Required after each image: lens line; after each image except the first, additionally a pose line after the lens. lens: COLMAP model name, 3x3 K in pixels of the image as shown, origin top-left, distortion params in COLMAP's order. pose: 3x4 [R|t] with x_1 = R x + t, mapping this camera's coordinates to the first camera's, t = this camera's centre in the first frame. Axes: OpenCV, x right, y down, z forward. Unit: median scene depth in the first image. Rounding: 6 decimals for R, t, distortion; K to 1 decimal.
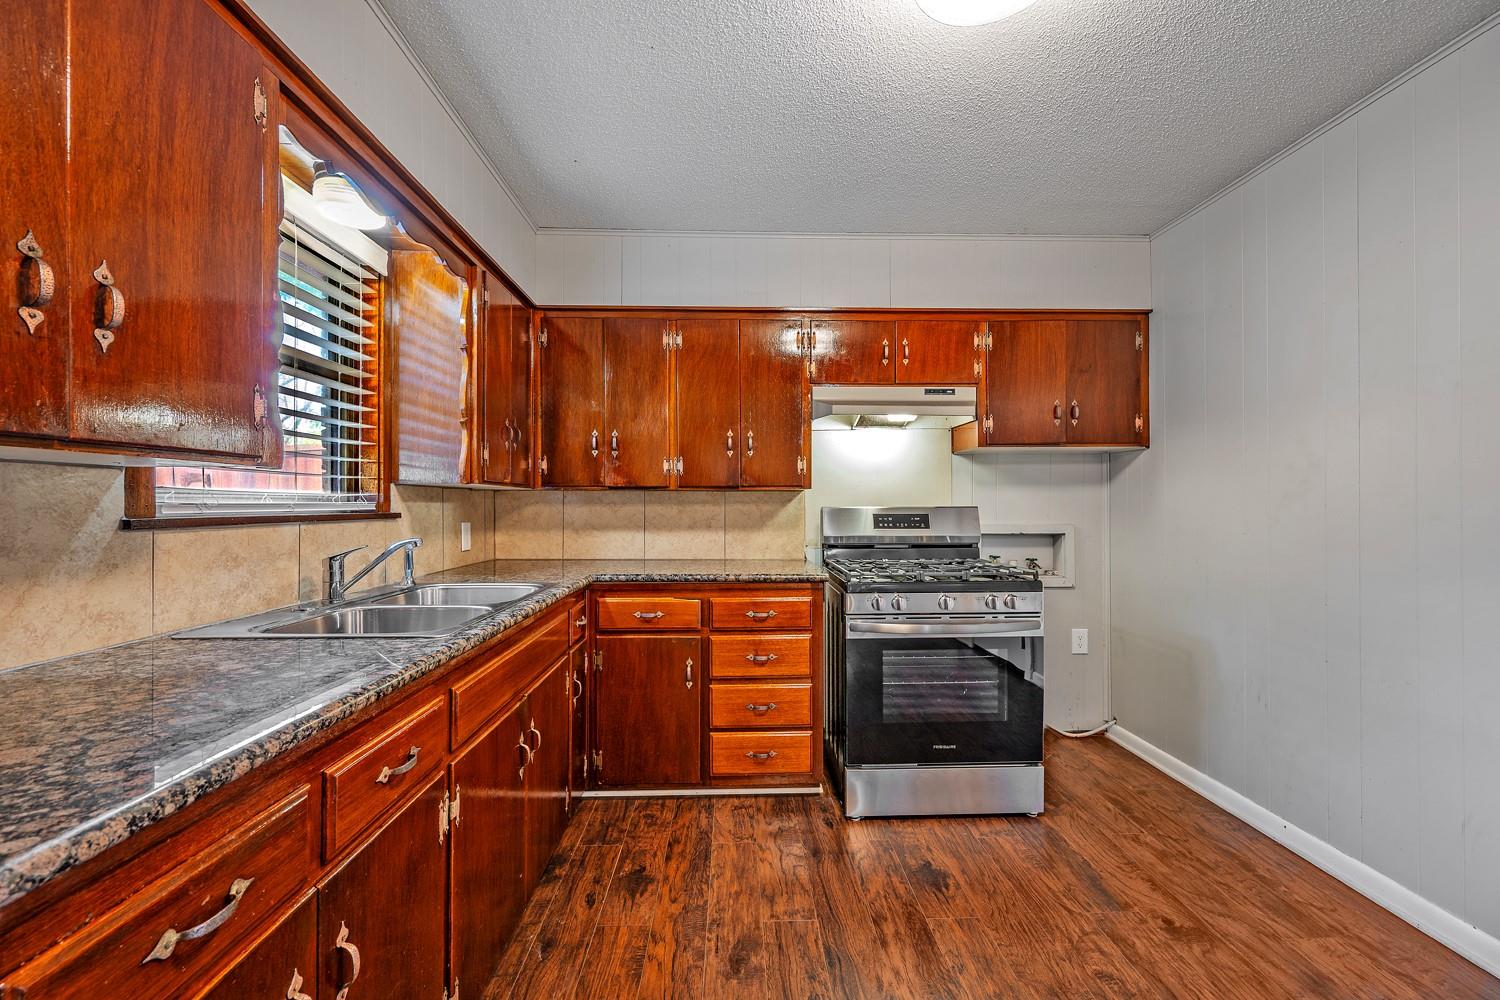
lens RADIAL K [[584.4, 0, 750.8], [0, 584.4, 503.3], [0, 0, 1]] dist [-0.001286, -0.000352]
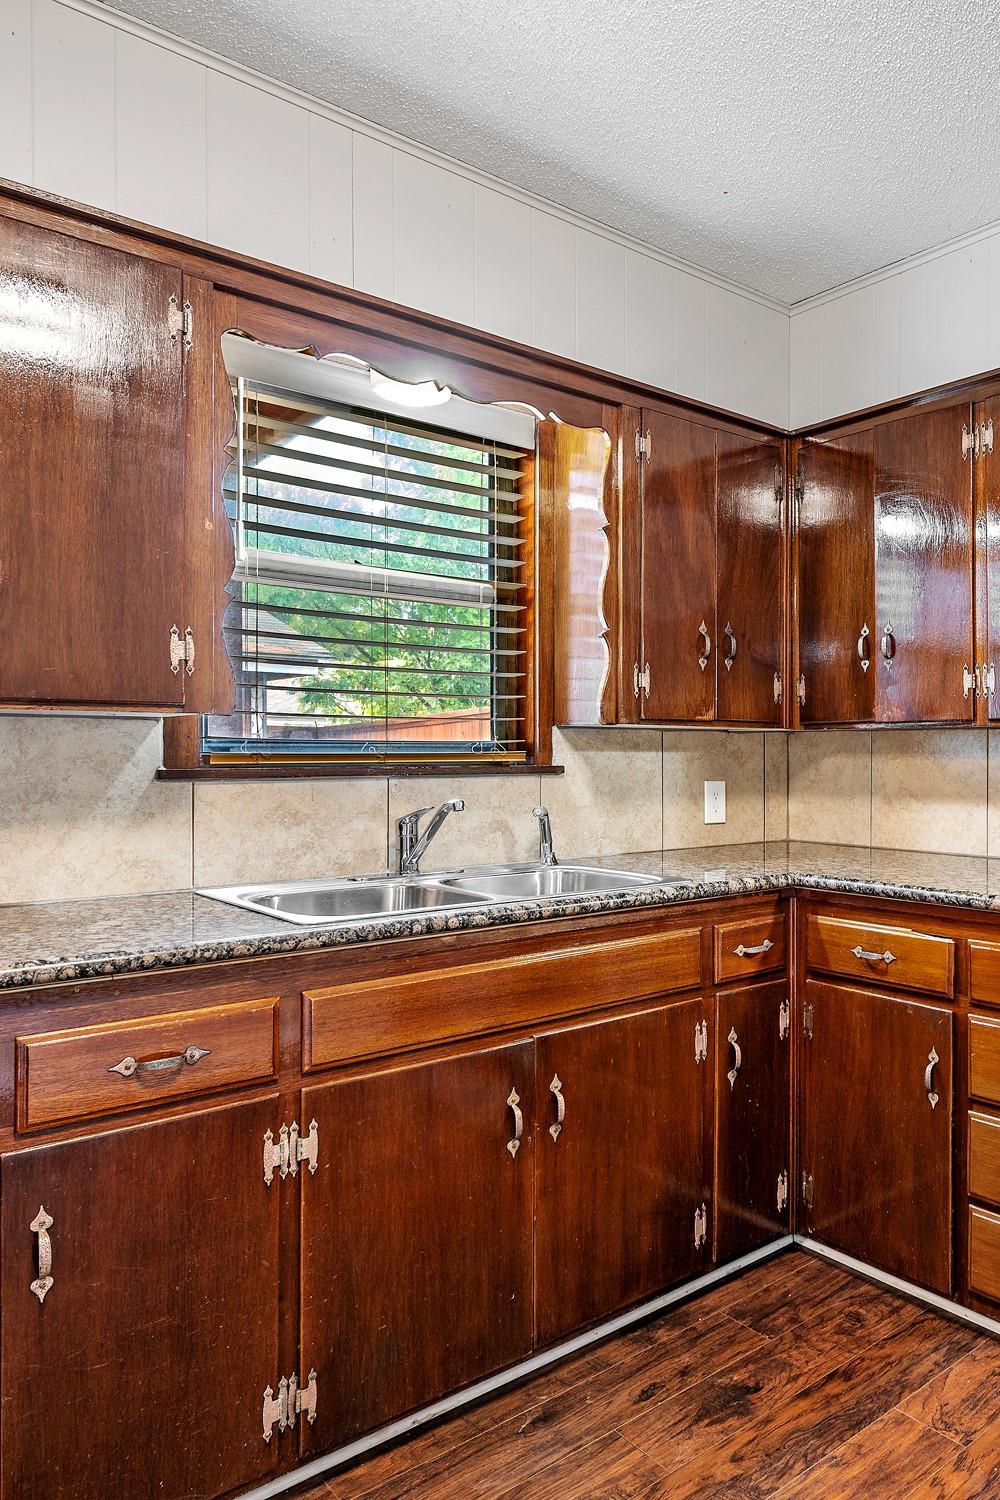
lens RADIAL K [[1040.3, 0, 778.2], [0, 1040.3, 754.1], [0, 0, 1]] dist [-0.001911, -0.002424]
pose [[0.689658, -0.000330, -0.724135, 0.472749], [0.001792, 0.999998, 0.001251, 0.000321], [0.724133, -0.002160, 0.689657, 0.259376]]
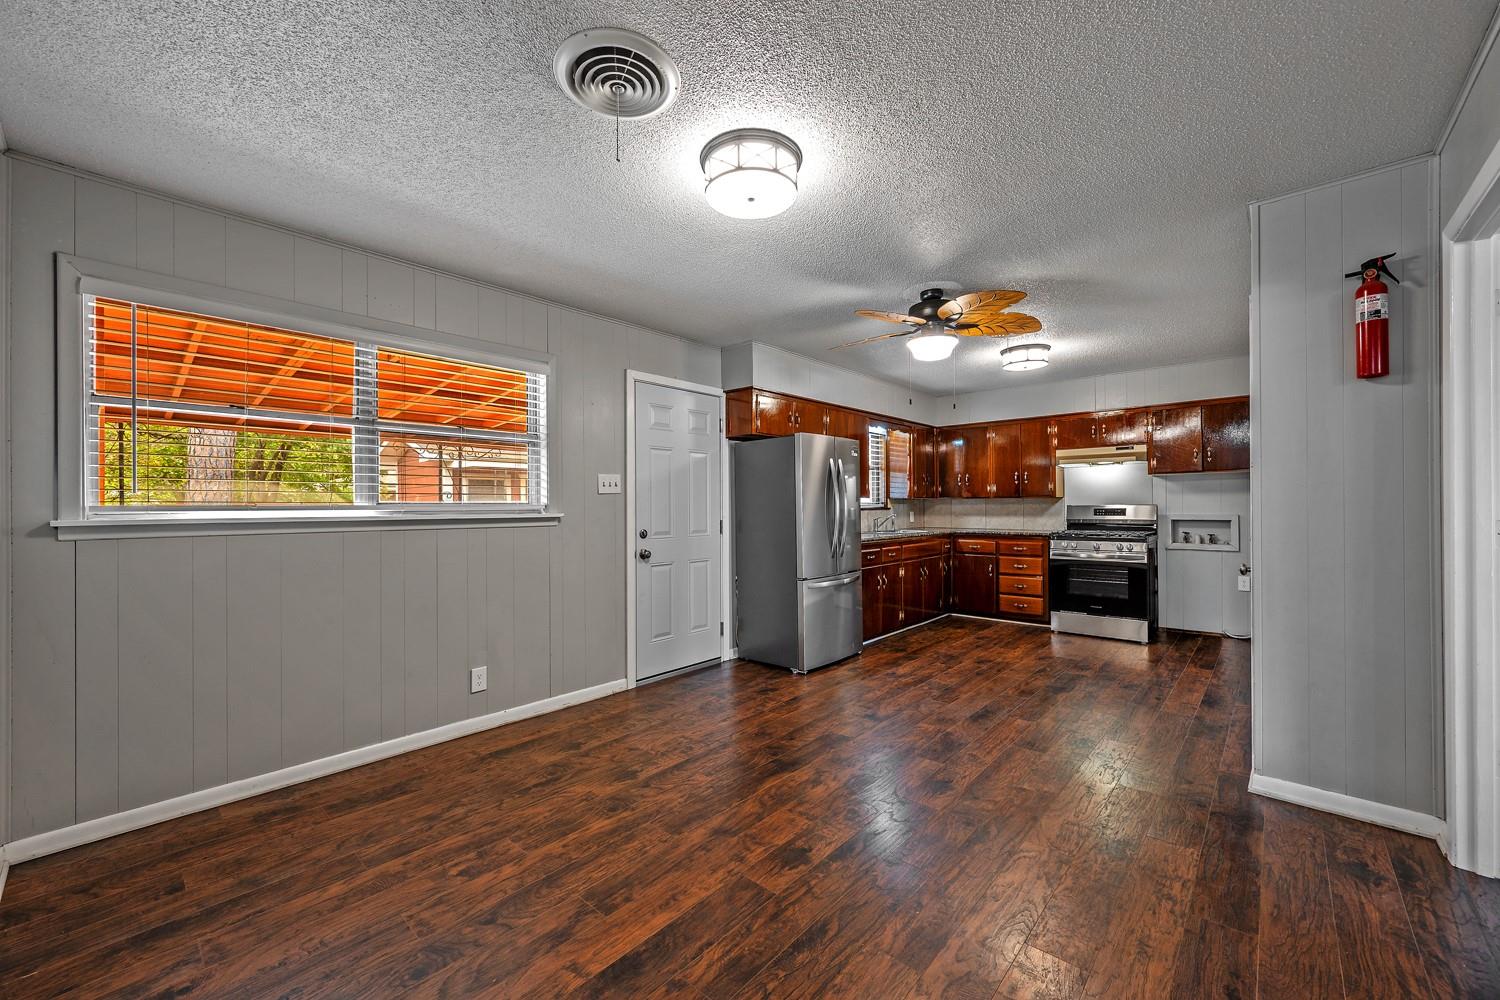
lens RADIAL K [[584.4, 0, 750.8], [0, 584.4, 503.3], [0, 0, 1]] dist [-0.001286, -0.000352]
pose [[0.721318, -0.006361, -0.692575, 0.915023], [0.008067, 0.999967, -0.000783, -0.009641], [0.692557, -0.005022, 0.721346, -1.581131]]
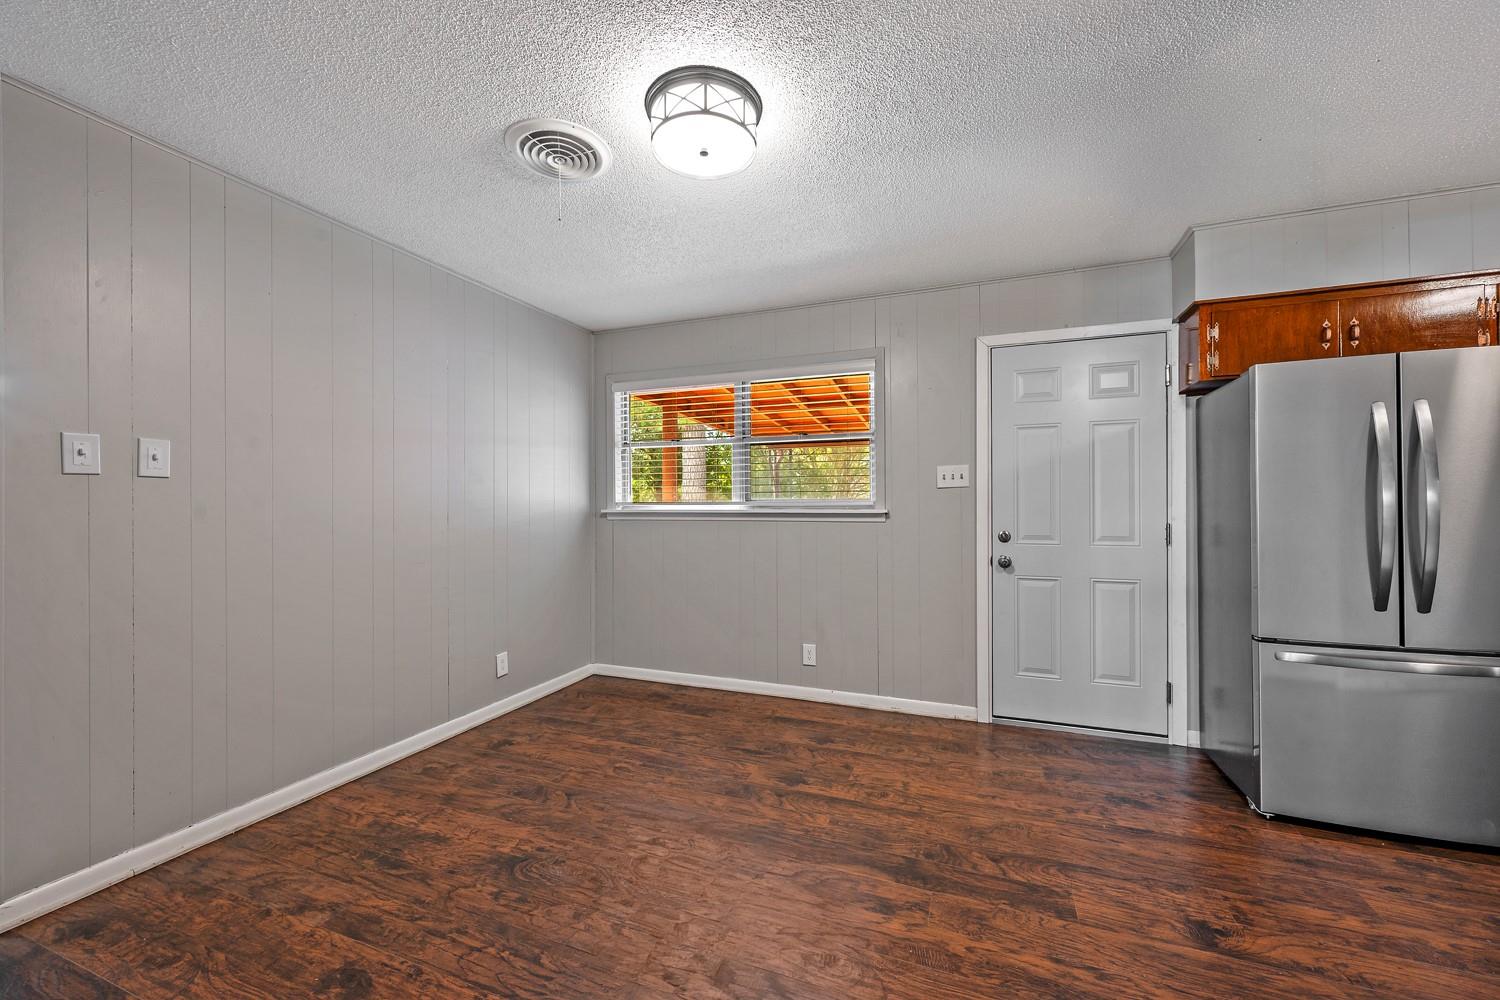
lens RADIAL K [[584.4, 0, 750.8], [0, 584.4, 503.3], [0, 0, 1]] dist [-0.001286, -0.000352]
pose [[-0.391723, 0.001980, -0.920081, 0.994645], [0.007957, 0.999968, -0.001236, -0.005124], [0.920049, -0.007806, -0.391727, -0.578102]]
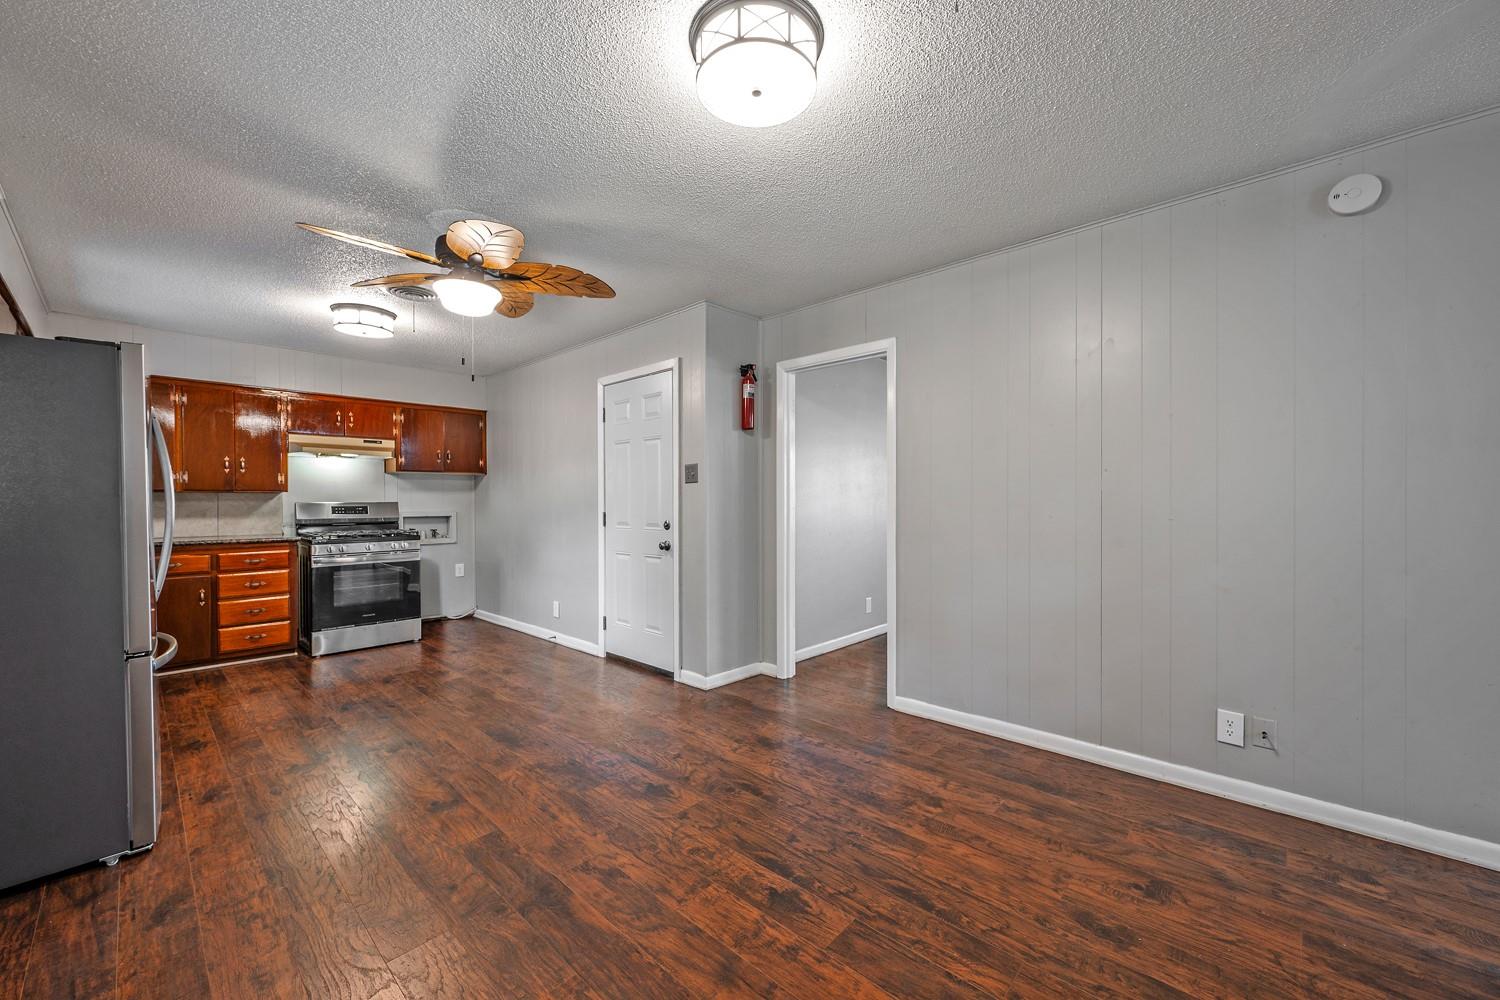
lens RADIAL K [[584.4, 0, 750.8], [0, 584.4, 503.3], [0, 0, 1]] dist [-0.001286, -0.000352]
pose [[0.704479, -0.003912, 0.709714, -0.187055], [-0.000095, 0.999984, 0.005606, -0.001366], [-0.709725, -0.004017, 0.704467, -1.410416]]
